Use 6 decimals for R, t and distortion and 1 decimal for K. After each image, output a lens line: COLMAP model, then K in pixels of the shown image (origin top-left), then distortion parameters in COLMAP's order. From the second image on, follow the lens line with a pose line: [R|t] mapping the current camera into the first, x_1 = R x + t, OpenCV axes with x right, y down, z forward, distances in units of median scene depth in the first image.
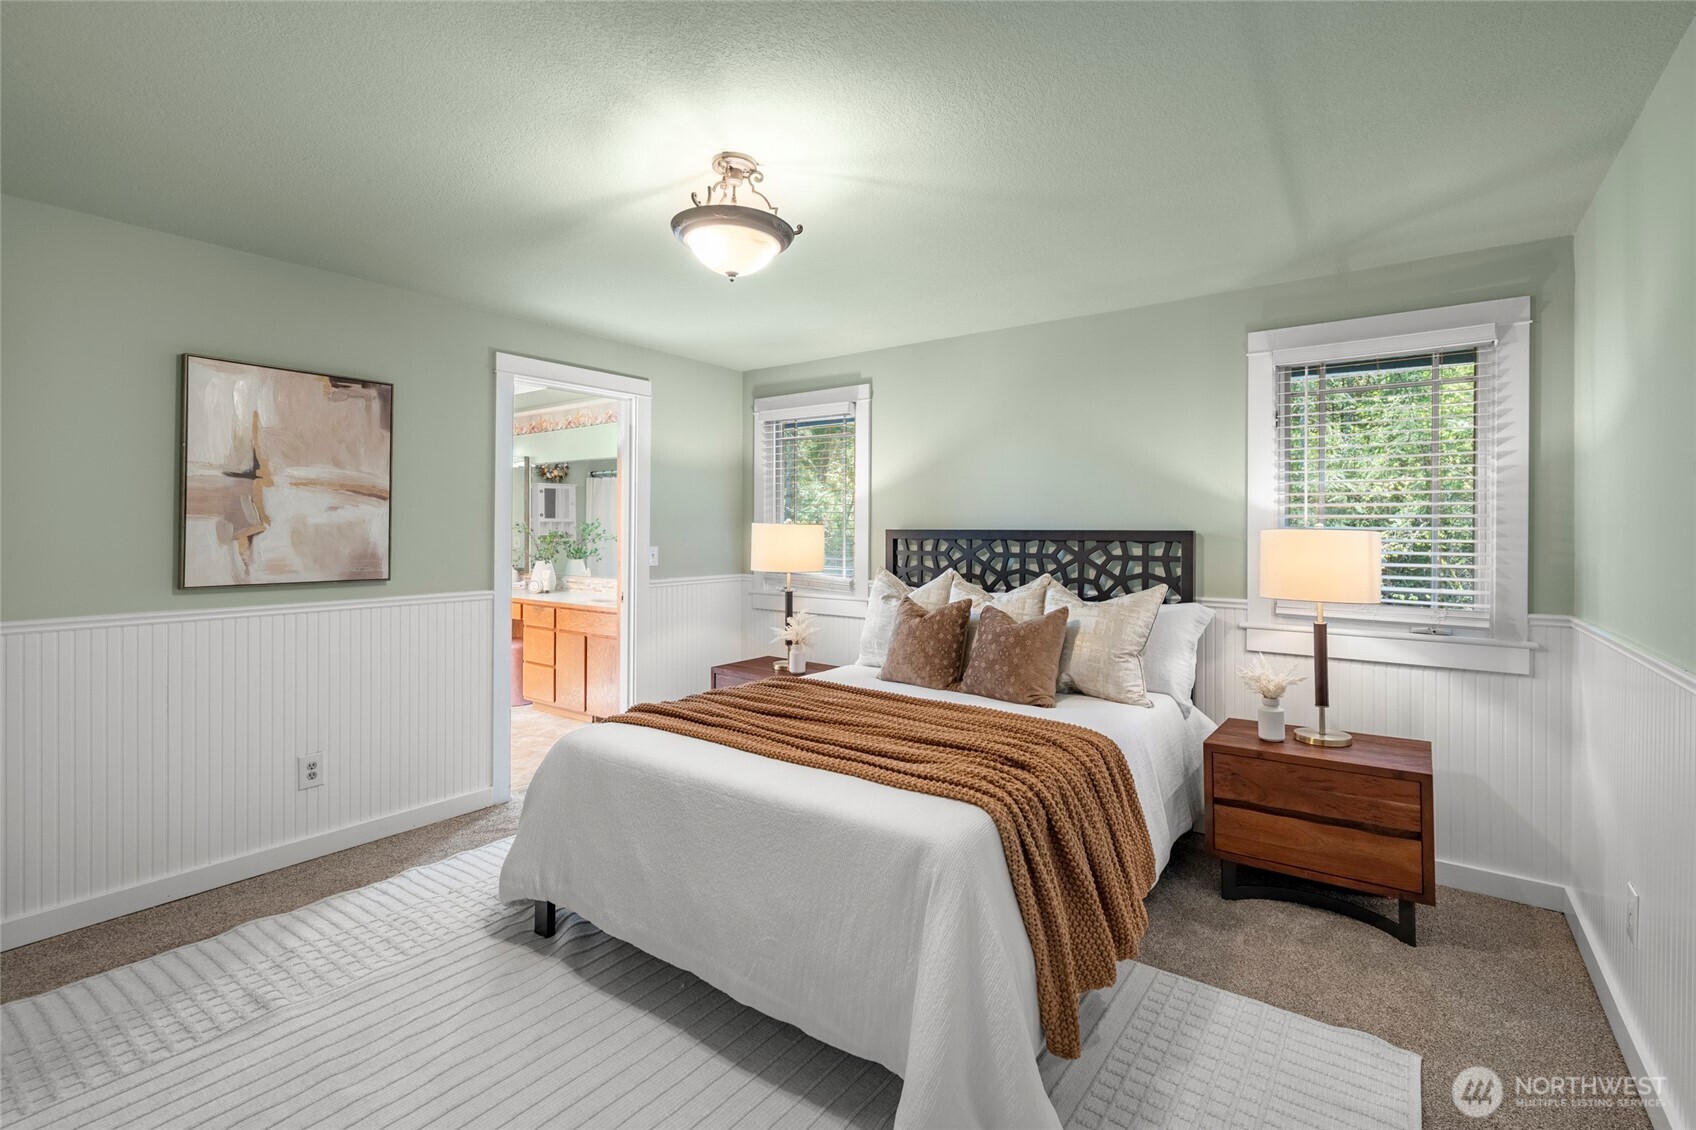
lens RADIAL K [[796.0, 0, 848.2], [0, 796.0, 517.7], [0, 0, 1]] dist [0.061036, 0.000030]
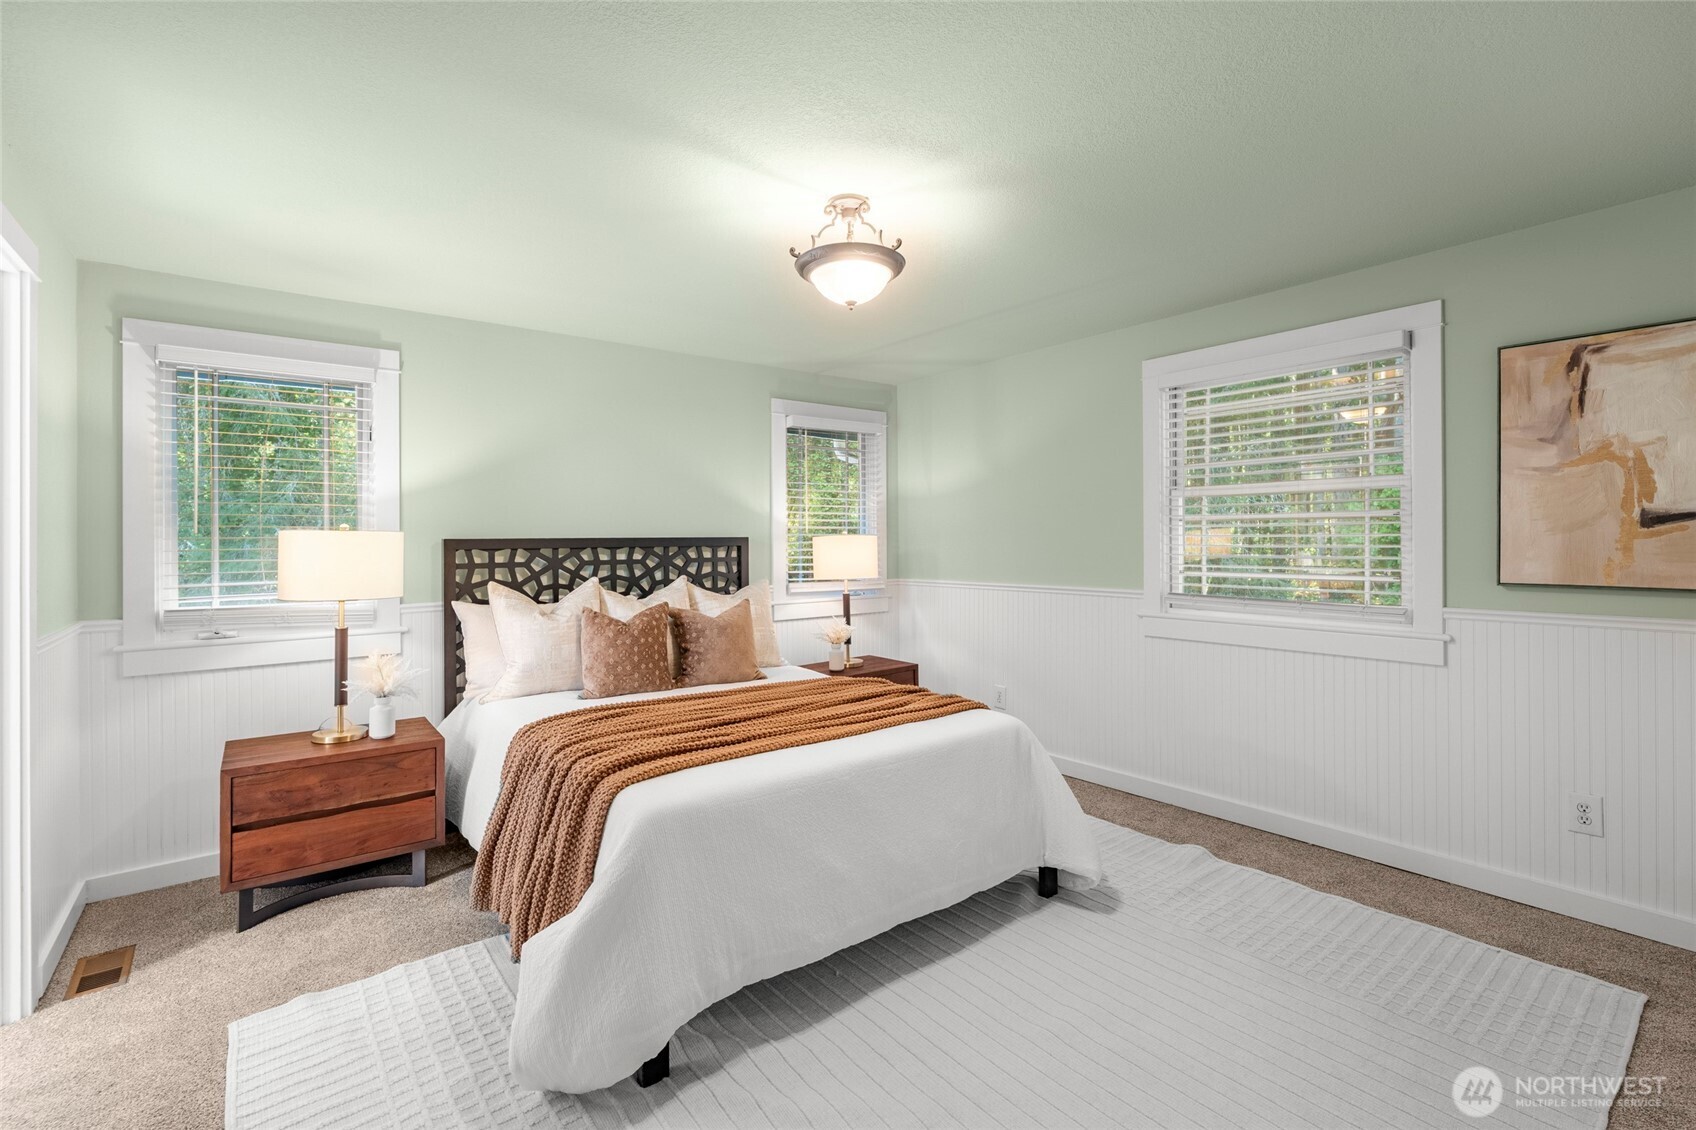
lens RADIAL K [[755.6, 0, 850.3], [0, 755.6, 567.3], [0, 0, 1]] dist [-0.002611, 0.000235]
pose [[0.279313, -0.043721, 0.959204, -0.716403], [-0.009635, 0.998785, 0.048331, 0.003246], [-0.960152, -0.022742, 0.278553, 0.470722]]
